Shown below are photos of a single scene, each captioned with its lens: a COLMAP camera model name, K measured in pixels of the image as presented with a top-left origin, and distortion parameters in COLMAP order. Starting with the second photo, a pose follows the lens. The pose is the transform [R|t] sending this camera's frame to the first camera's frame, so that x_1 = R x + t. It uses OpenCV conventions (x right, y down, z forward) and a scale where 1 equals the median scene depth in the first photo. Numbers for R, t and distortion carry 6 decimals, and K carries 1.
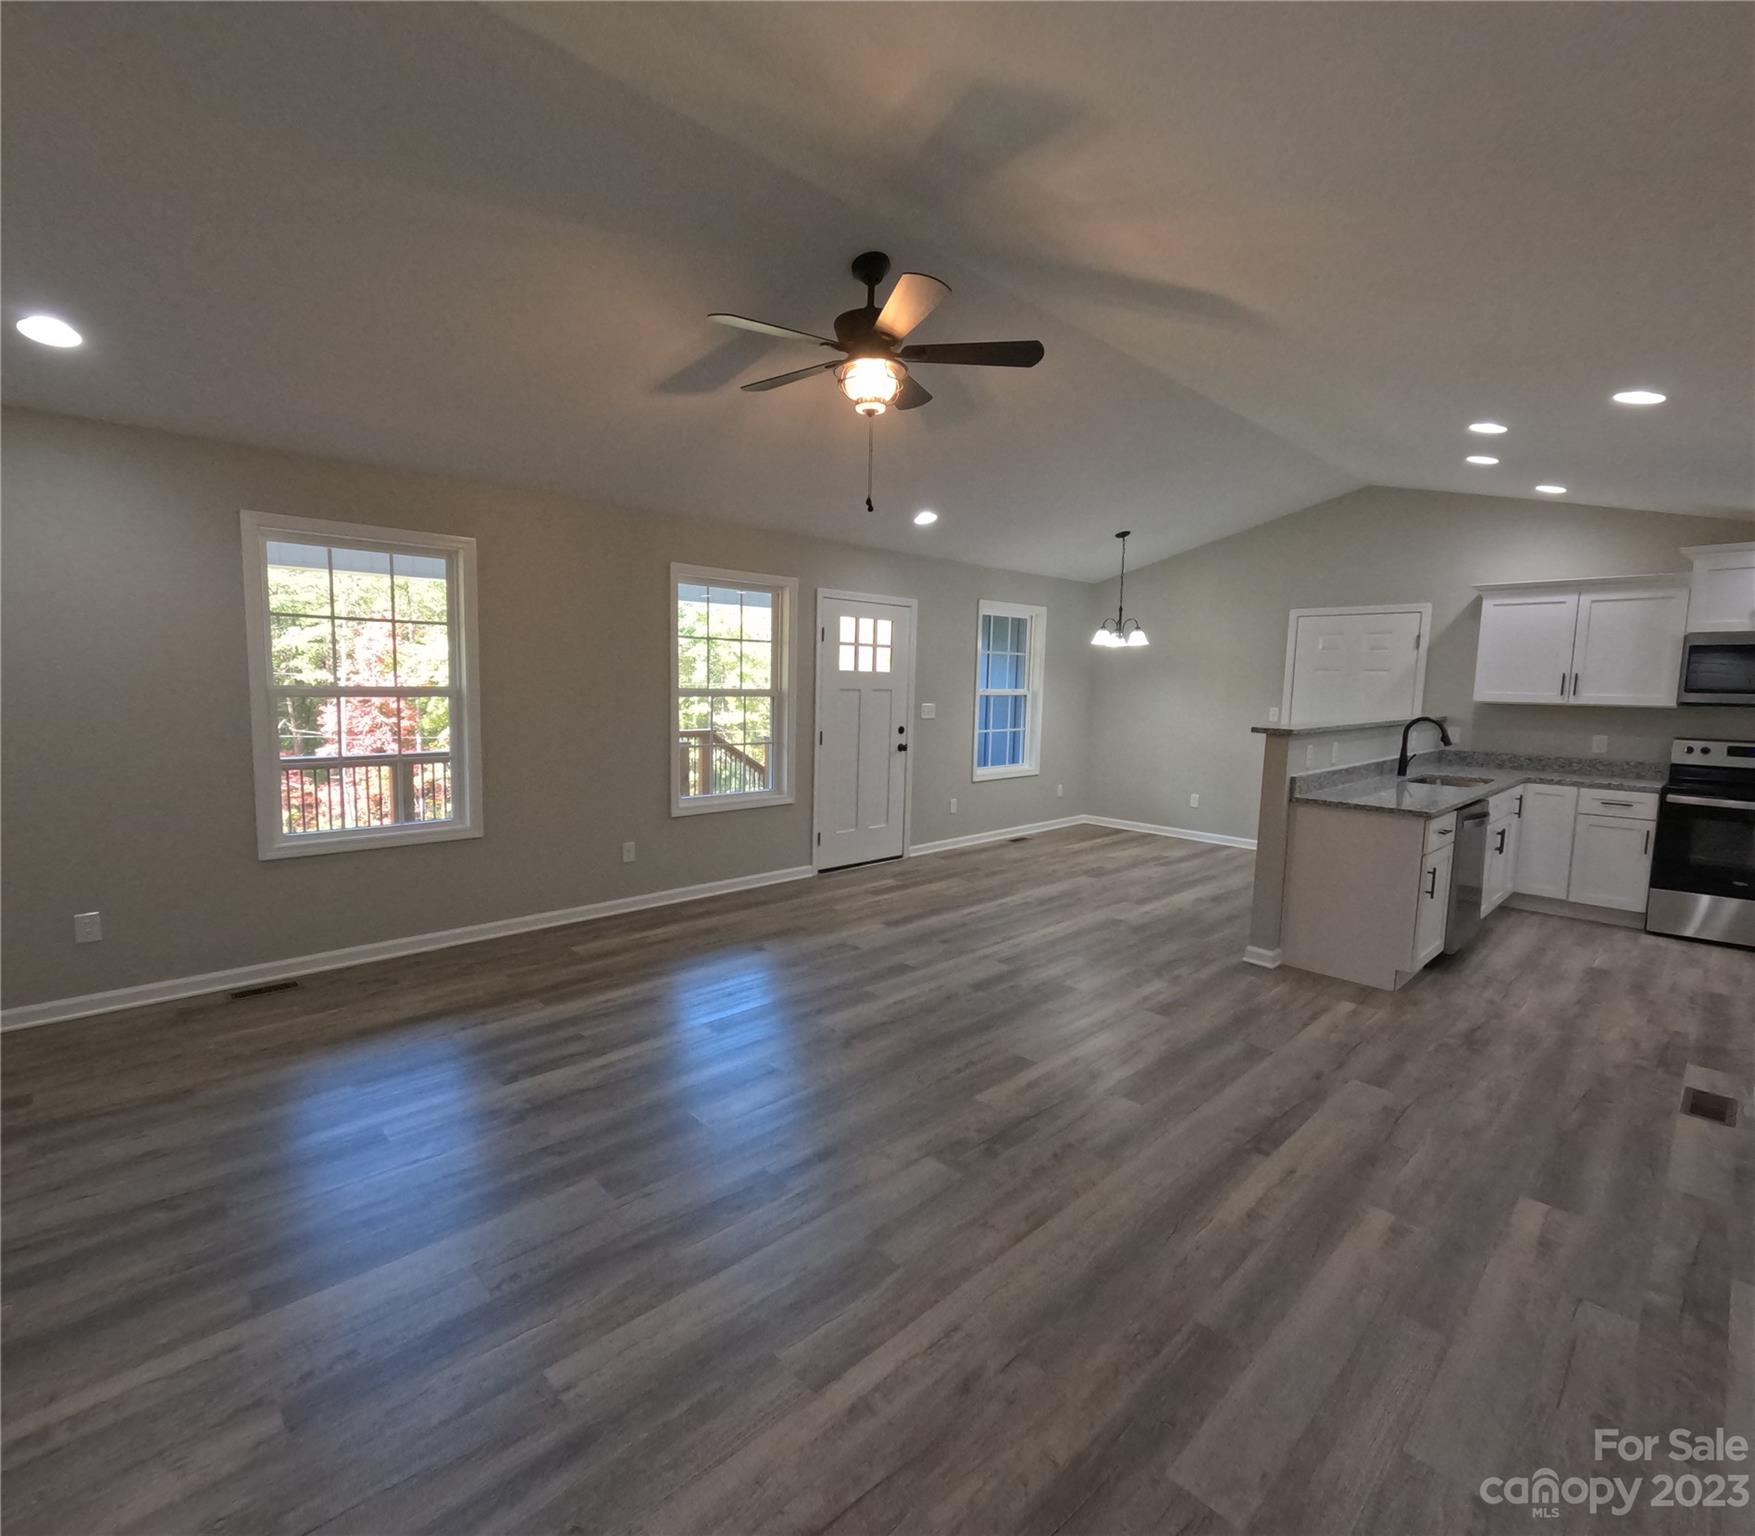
lens RADIAL K [[841.5, 0, 872.2], [0, 841.5, 765.2], [0, 0, 1]] dist [0.001044, 0.000502]
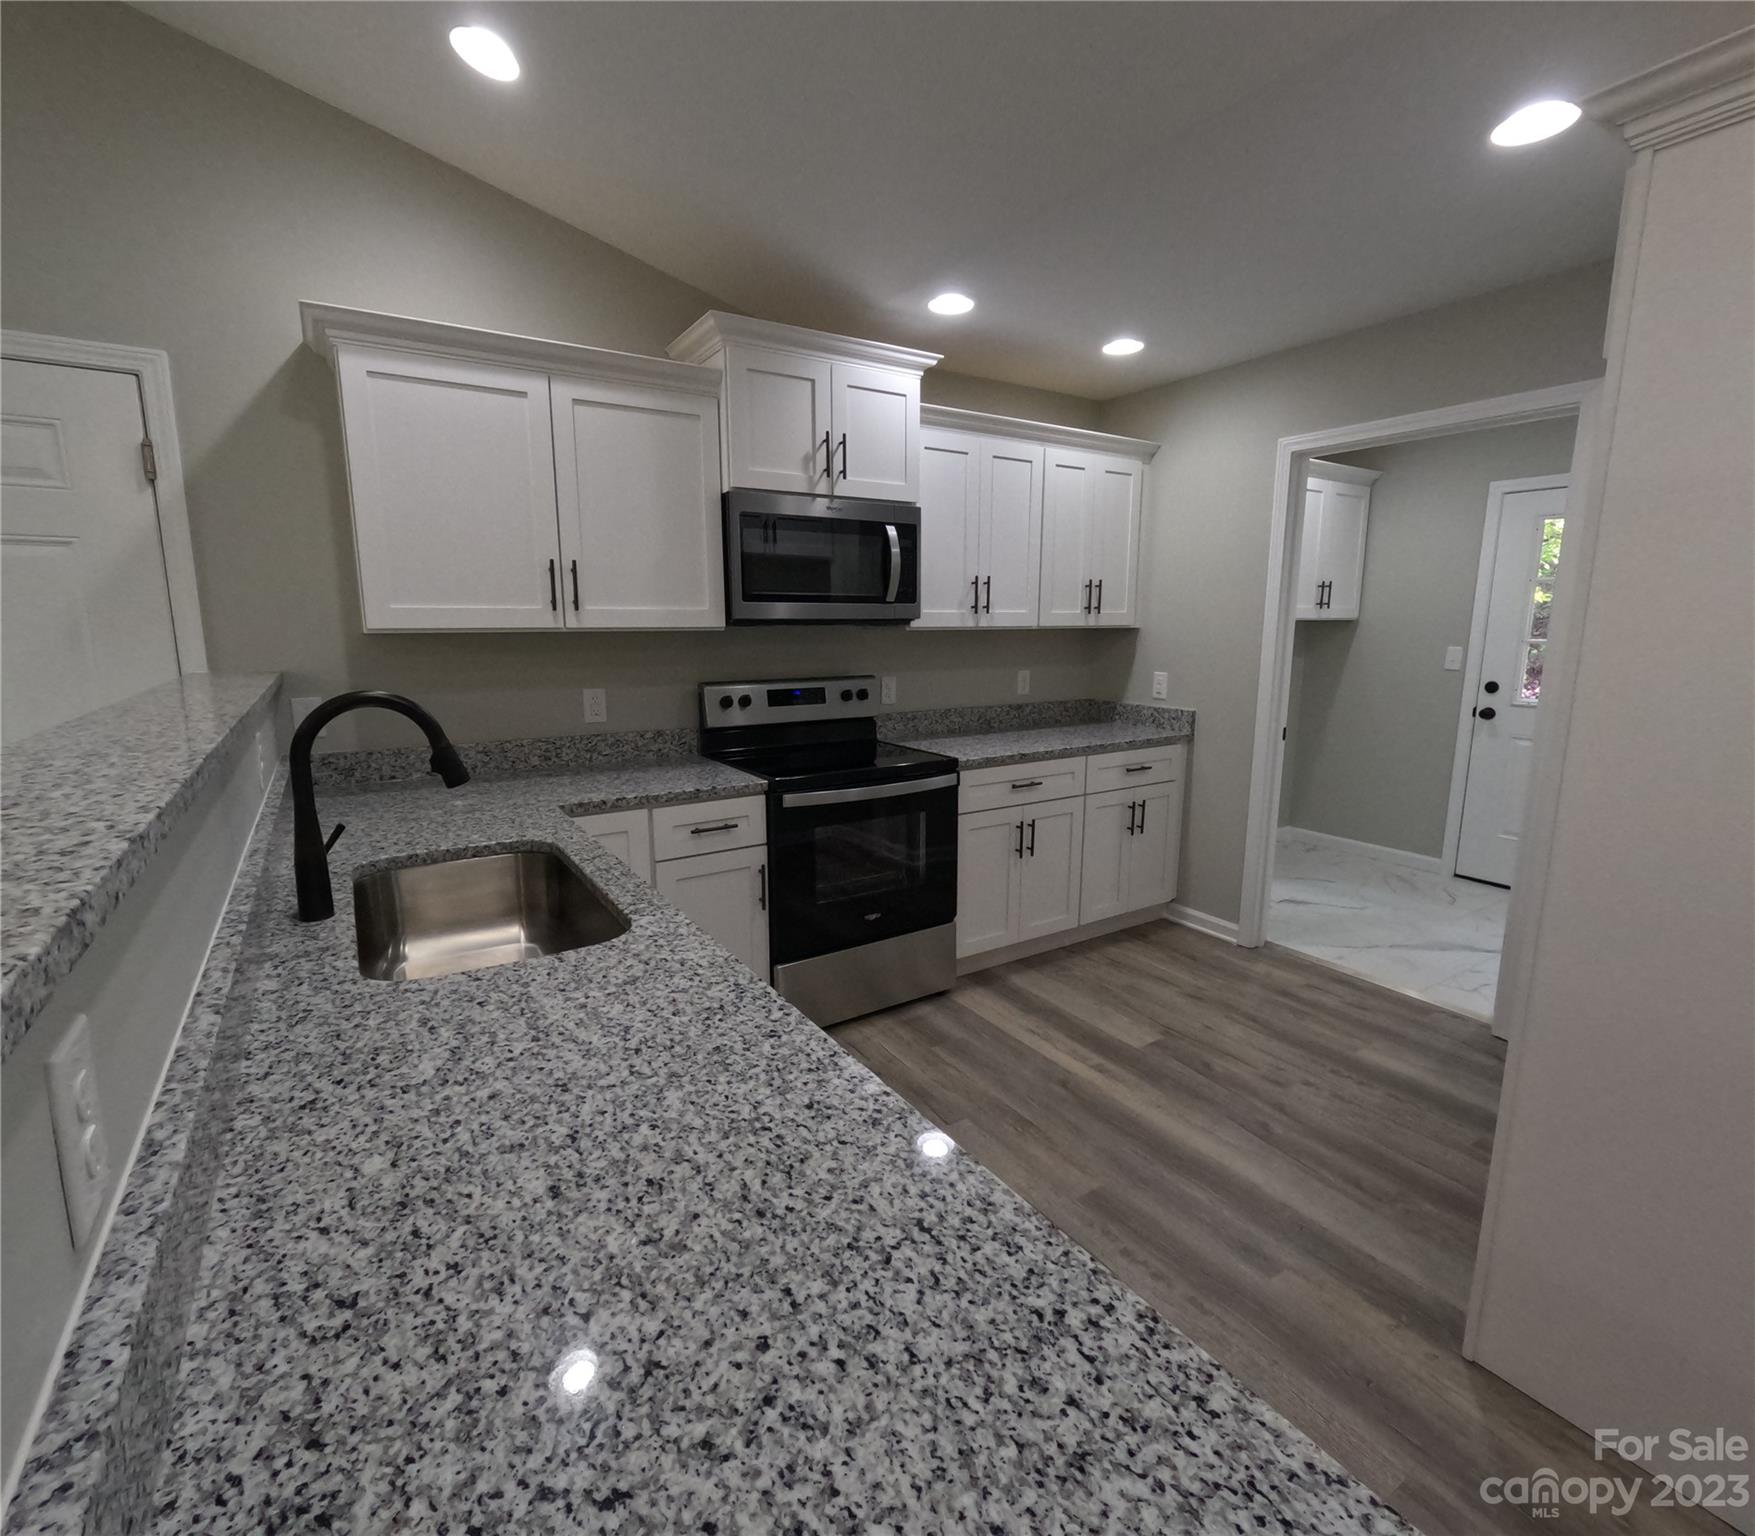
lens RADIAL K [[841.5, 0, 872.2], [0, 841.5, 765.2], [0, 0, 1]] dist [0.001044, 0.000502]
pose [[0.192590, -0.183101, 0.964045, 0.489962], [0.105358, 0.980616, 0.165201, -0.070652], [-0.975607, 0.069754, 0.208148, 0.911631]]
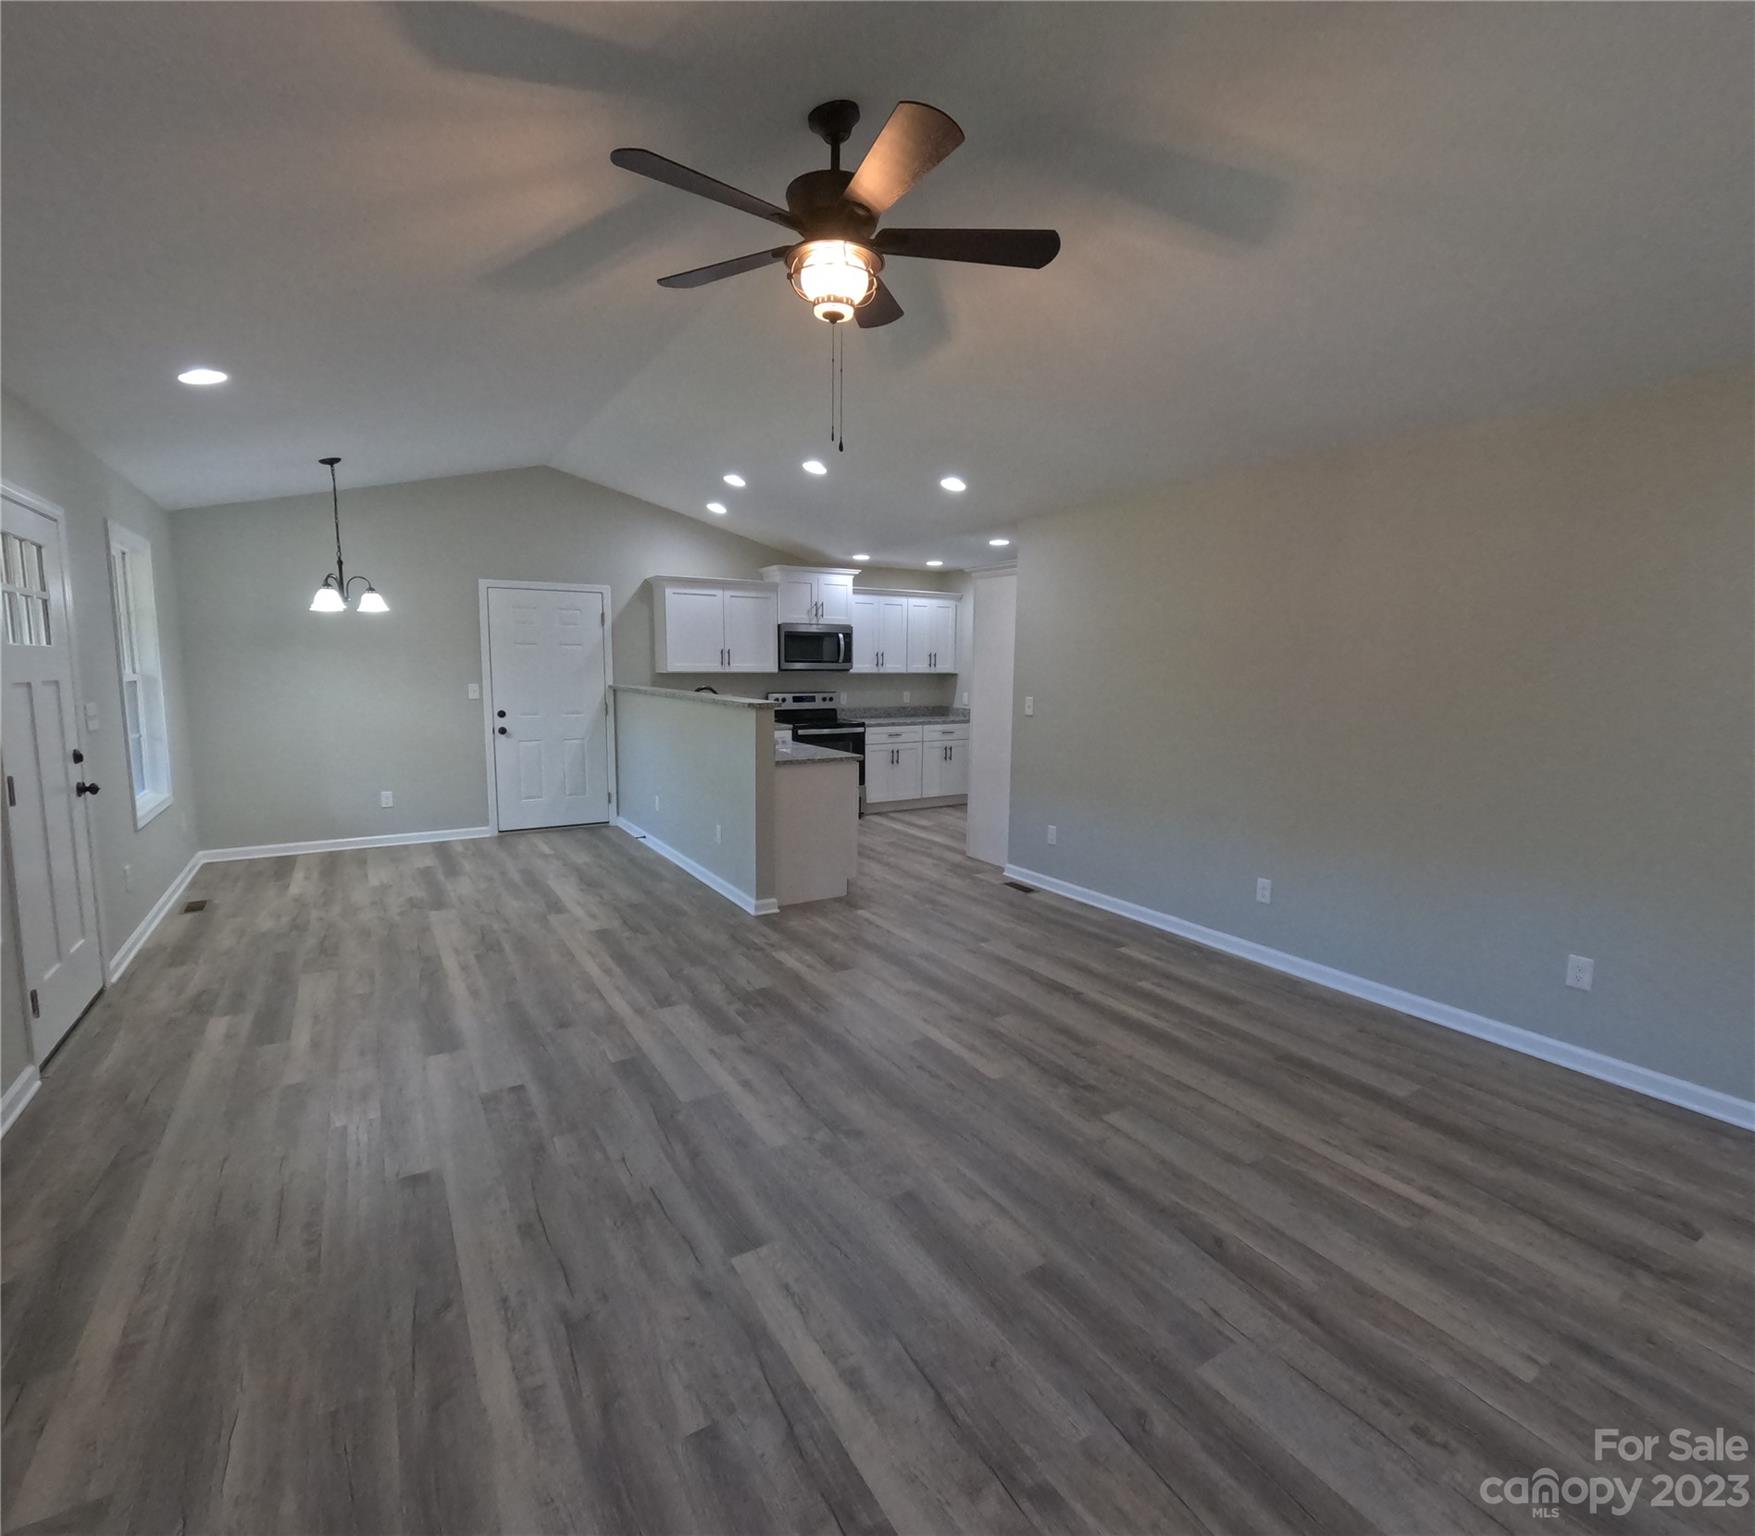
lens RADIAL K [[843.3, 0, 877.5], [0, 843.3, 768.0], [0, 0, 1]] dist [0.000819, -0.000720]
pose [[0.204982, -0.139447, 0.968781, -0.558090], [0.095165, 0.987949, 0.122071, -0.076153], [-0.974128, 0.067172, 0.215782, 0.586737]]
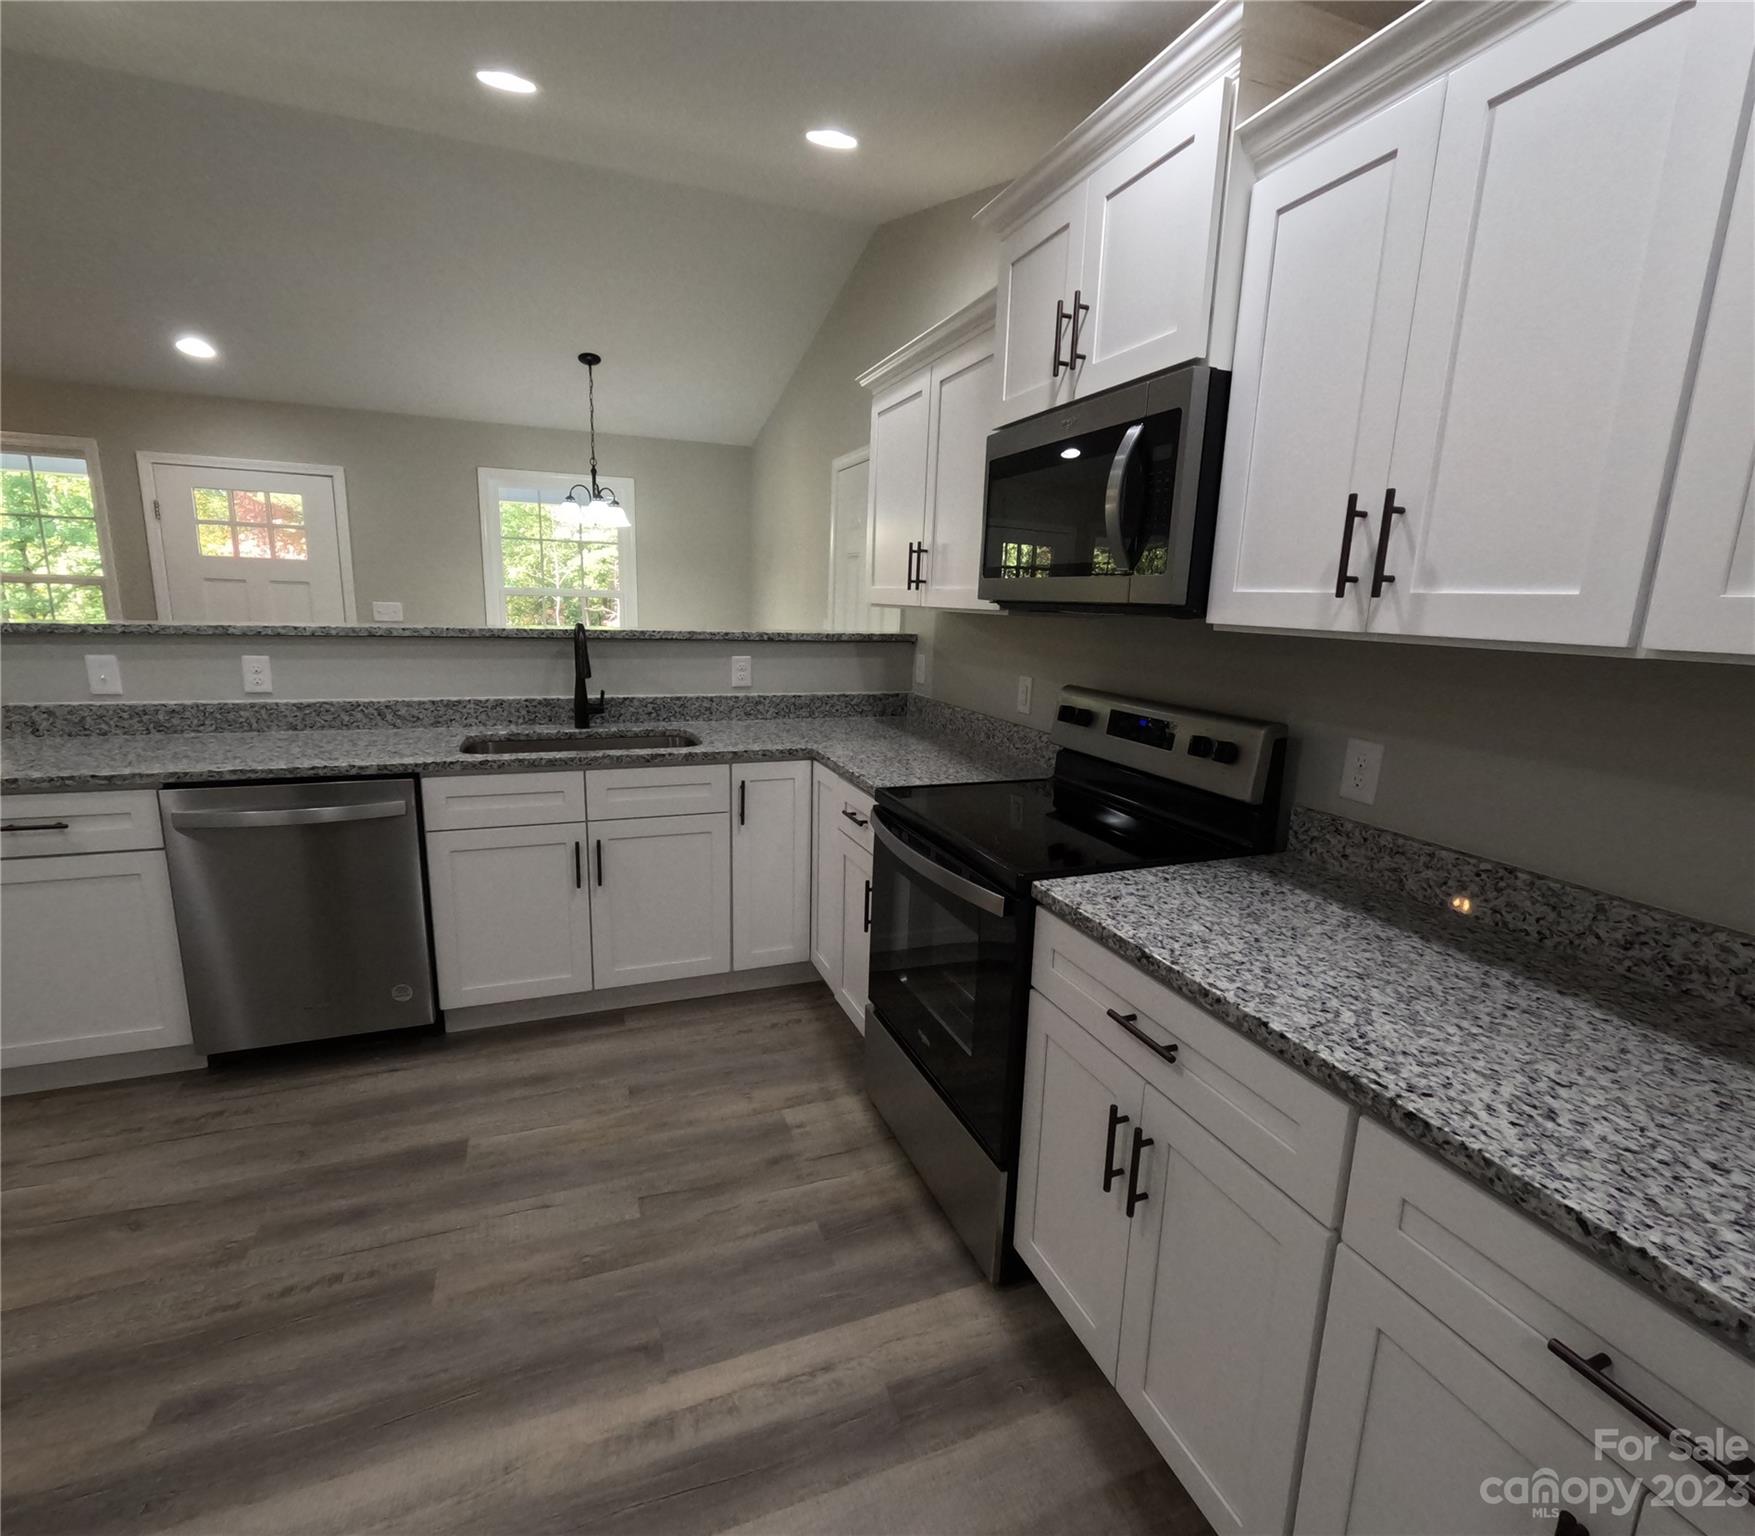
lens RADIAL K [[839.9, 0, 877.5], [0, 839.9, 768.0], [0, 0, 1]] dist [-0.000918, 0.010067]
pose [[0.923953, 0.086724, -0.372546, 1.216441], [-0.053476, 0.993680, 0.098690, -0.032446], [0.378751, -0.071262, 0.922751, 0.650340]]
